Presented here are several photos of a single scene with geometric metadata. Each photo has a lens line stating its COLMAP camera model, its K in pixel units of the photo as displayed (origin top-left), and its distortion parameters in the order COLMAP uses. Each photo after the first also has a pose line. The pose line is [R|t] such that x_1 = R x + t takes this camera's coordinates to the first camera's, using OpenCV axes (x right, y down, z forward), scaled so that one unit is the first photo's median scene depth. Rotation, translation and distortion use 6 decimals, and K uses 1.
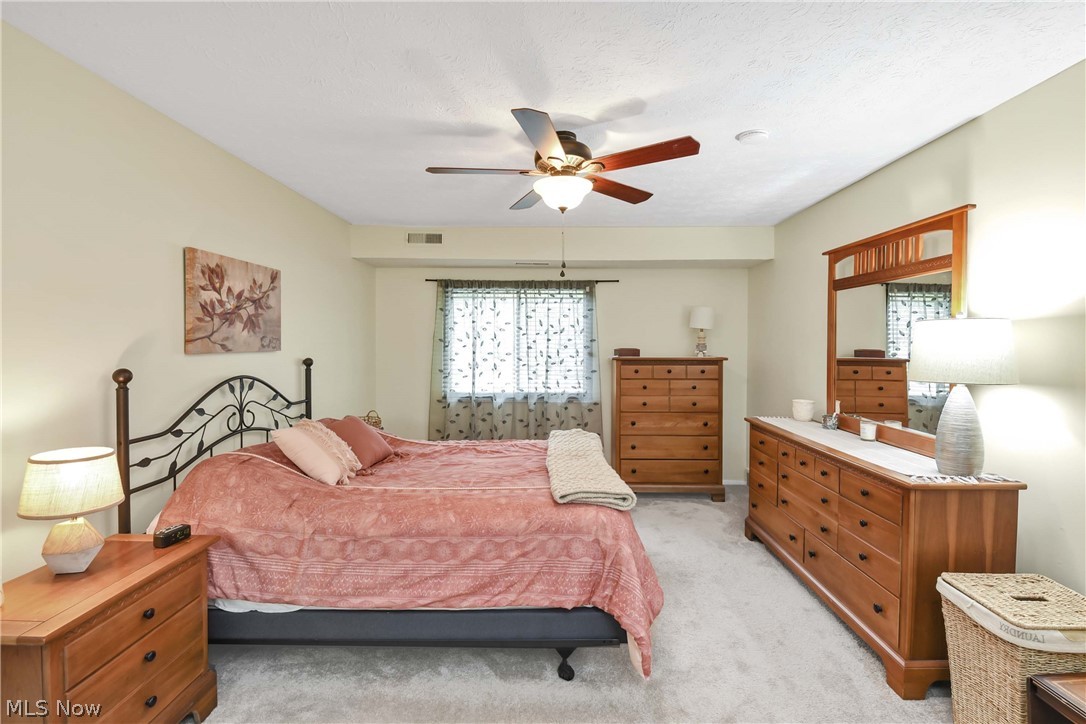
lens RADIAL K [[499.7, 0, 537.4], [0, 499.7, 352.8], [0, 0, 1]] dist [-0.001426, -0.009599]
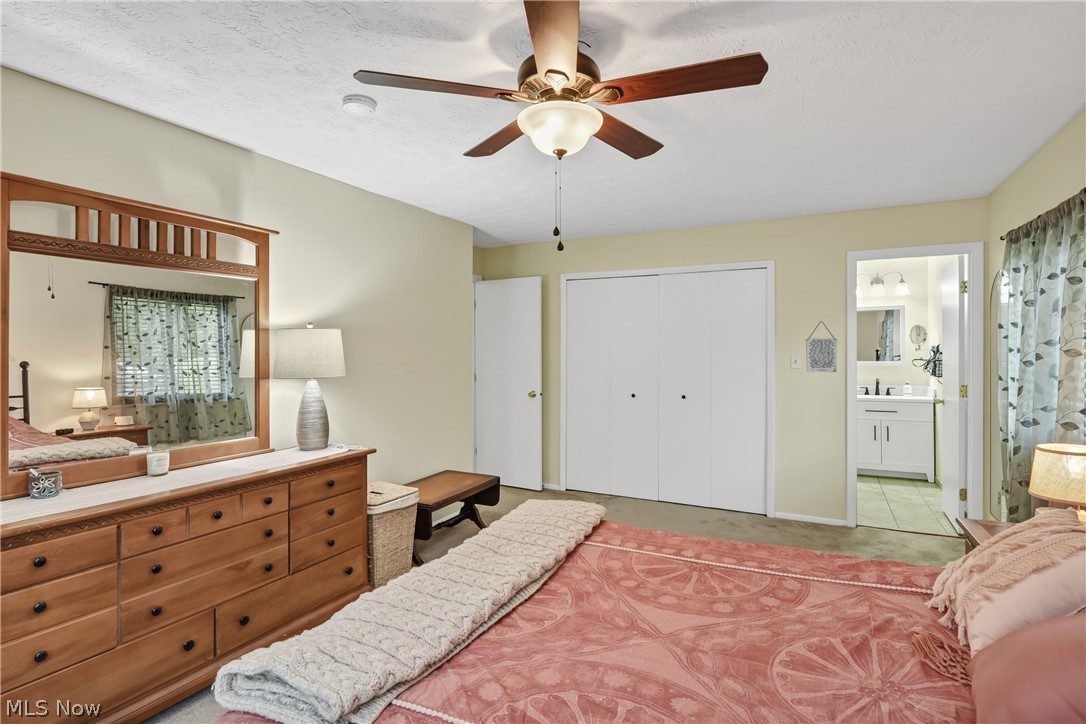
lens RADIAL K [[555.7, 0, 576.9], [0, 555.7, 348.6], [0, 0, 1]] dist [0.000013, -0.000481]
pose [[-0.920663, -0.000250, 0.390359, -0.247971], [0.006711, 0.999842, 0.016467, -0.025824], [-0.390301, 0.017780, -0.920516, 1.517234]]
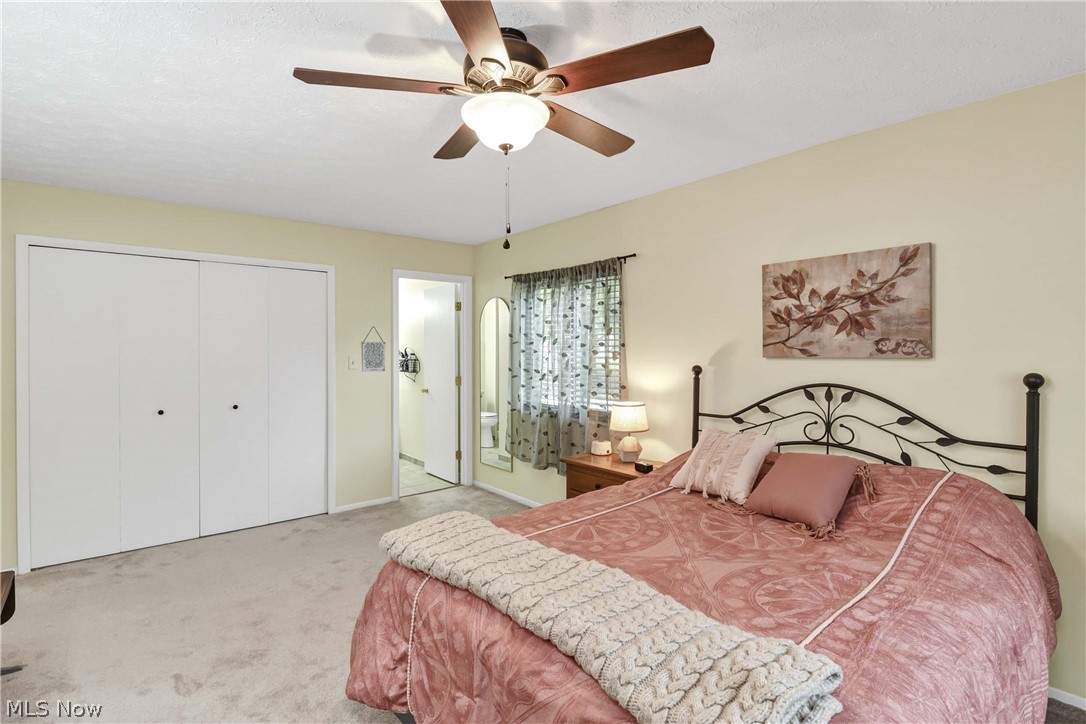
lens RADIAL K [[509.9, 0, 547.1], [0, 509.9, 356.3], [0, 0, 1]] dist [-0.001738, -0.000320]
pose [[-0.736222, 0.009538, -0.676672, 0.422934], [-0.009183, 0.999668, 0.024082, -0.022220], [0.676677, 0.023944, -0.735890, 1.376384]]
